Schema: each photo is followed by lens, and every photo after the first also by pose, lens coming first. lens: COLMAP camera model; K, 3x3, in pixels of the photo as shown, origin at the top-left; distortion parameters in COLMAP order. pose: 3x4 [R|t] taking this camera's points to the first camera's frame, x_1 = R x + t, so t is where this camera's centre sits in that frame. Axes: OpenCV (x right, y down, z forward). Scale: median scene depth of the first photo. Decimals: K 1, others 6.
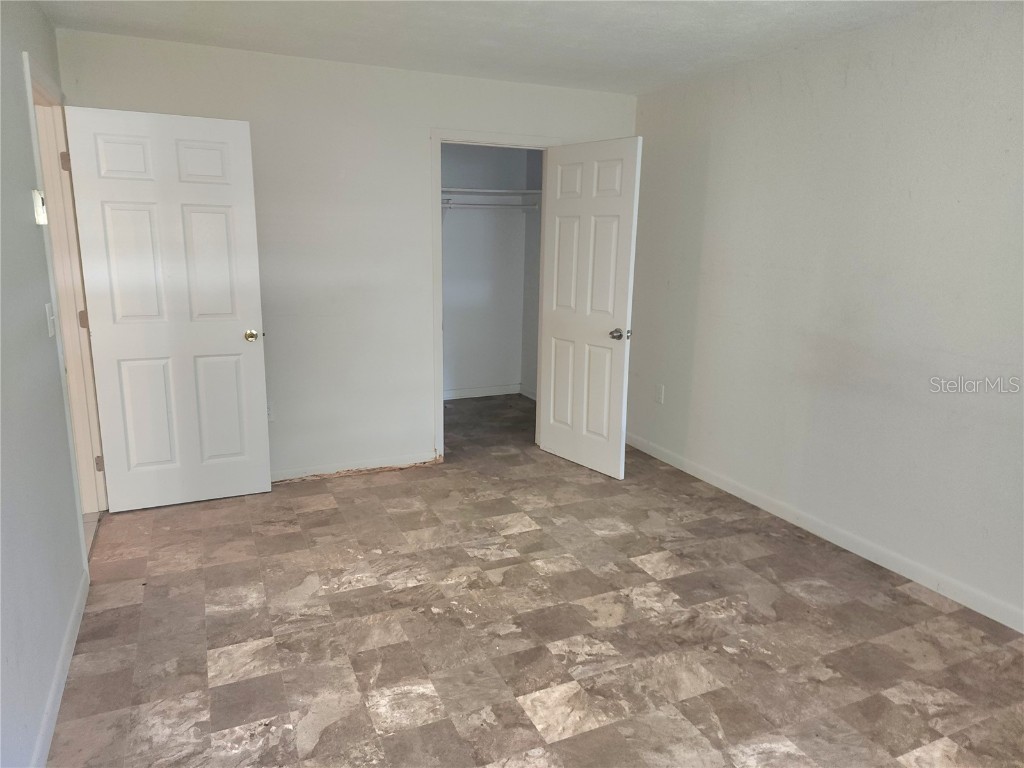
lens RADIAL K [[684.4, 0, 512.0], [0, 684.4, 381.0], [0, 0, 1]] dist [0.045906, 0.000022]
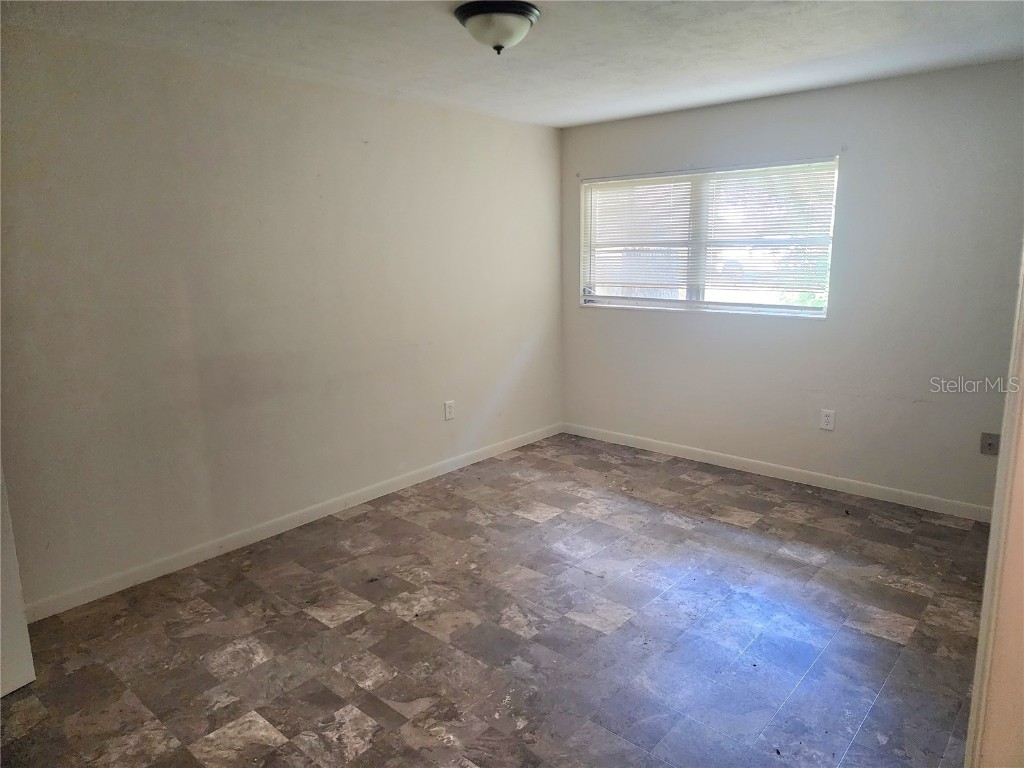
lens RADIAL K [[684.4, 0, 512.8], [0, 684.4, 384.2], [0, 0, 1]] dist [0.045906, 0.000022]
pose [[-0.407252, -0.189572, 0.893425, -0.679597], [0.200684, 0.935740, 0.290029, -0.252404], [-0.890995, 0.297411, -0.343038, 1.044315]]
